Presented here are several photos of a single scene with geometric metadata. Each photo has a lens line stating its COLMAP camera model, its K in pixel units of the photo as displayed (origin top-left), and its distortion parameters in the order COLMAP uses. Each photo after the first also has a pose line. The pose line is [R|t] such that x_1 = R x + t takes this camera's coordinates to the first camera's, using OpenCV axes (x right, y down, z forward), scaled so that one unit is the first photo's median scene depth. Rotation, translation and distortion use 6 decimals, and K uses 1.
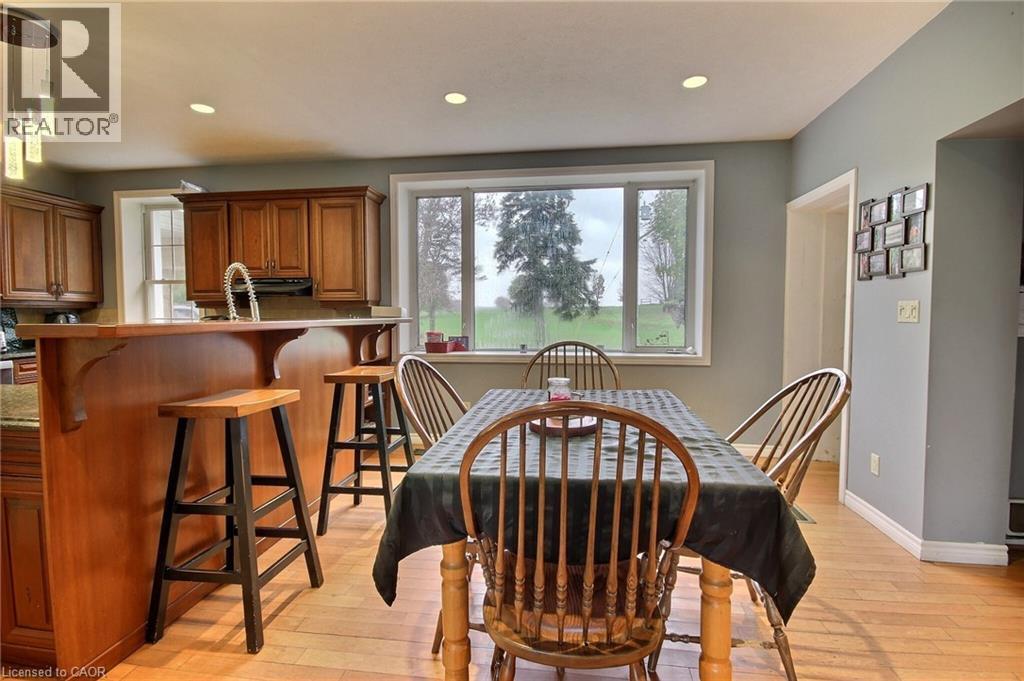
lens RADIAL K [[477.7, 0, 513.8], [0, 477.7, 337.4], [0, 0, 1]] dist [-0.004605, -0.001196]
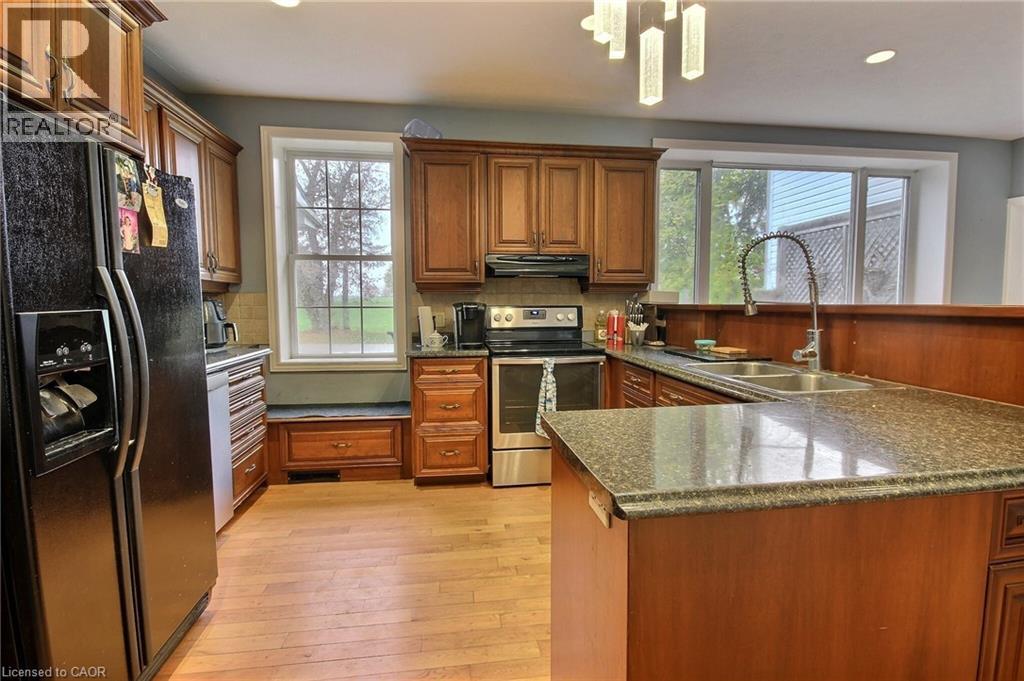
lens RADIAL K [[477.7, 0, 513.1], [0, 477.7, 337.4], [0, 0, 1]] dist [-0.004605, -0.001196]
pose [[0.960283, -0.023824, 0.278008, -0.754398], [0.016831, 0.999480, 0.027514, -0.007914], [-0.278519, -0.021742, 0.960185, 0.234266]]
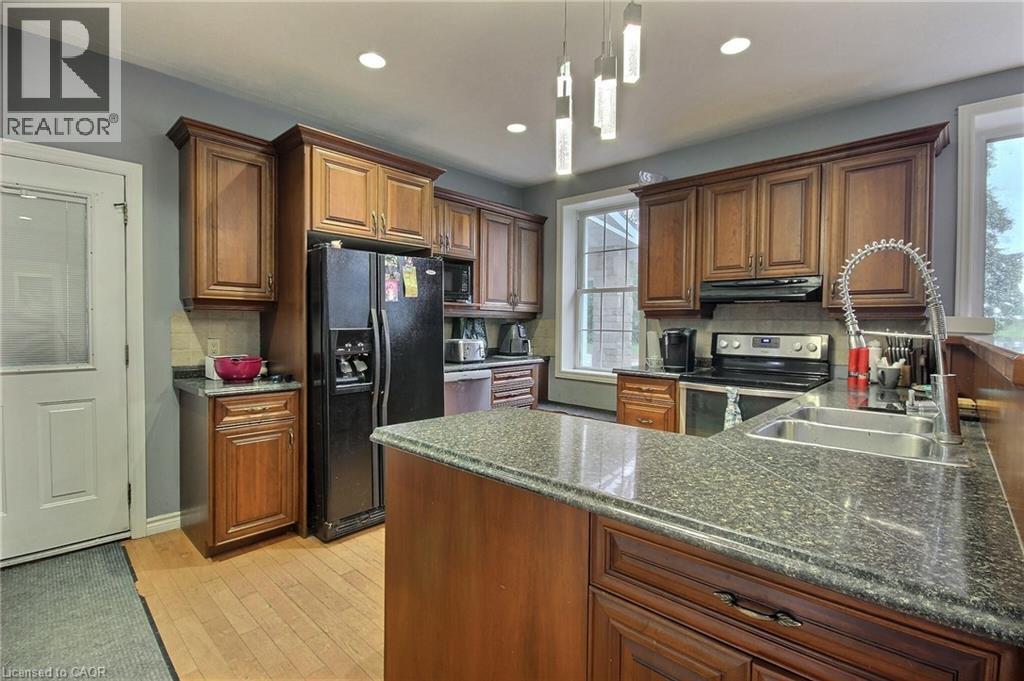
lens RADIAL K [[477.7, 0, 513.8], [0, 477.7, 340.1], [0, 0, 1]] dist [-0.004605, -0.001196]
pose [[0.821762, 0.026070, -0.569235, -0.380445], [-0.037134, 0.999280, -0.007843, -0.007182], [0.568620, 0.027583, 0.822138, 0.161244]]
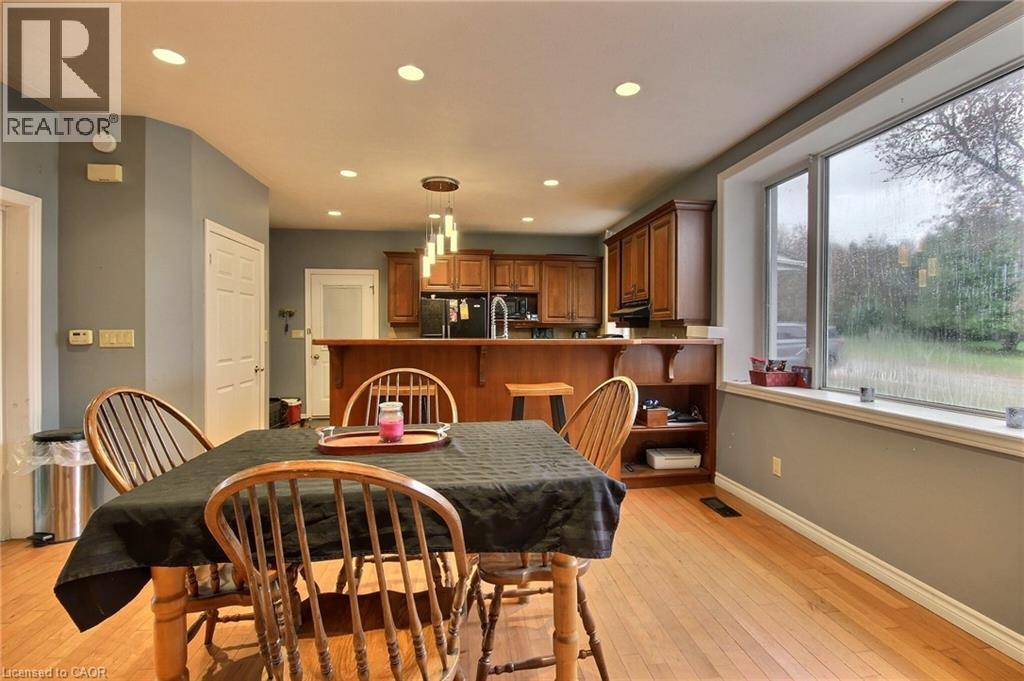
lens RADIAL K [[470.9, 0, 513.8], [0, 470.9, 334.4], [0, 0, 1]] dist [0.000143, 0.000405]
pose [[0.264812, 0.012123, -0.964224, 0.497817], [-0.049187, 0.998789, -0.000951, -0.030410], [0.963045, 0.047679, 0.265087, 0.419750]]
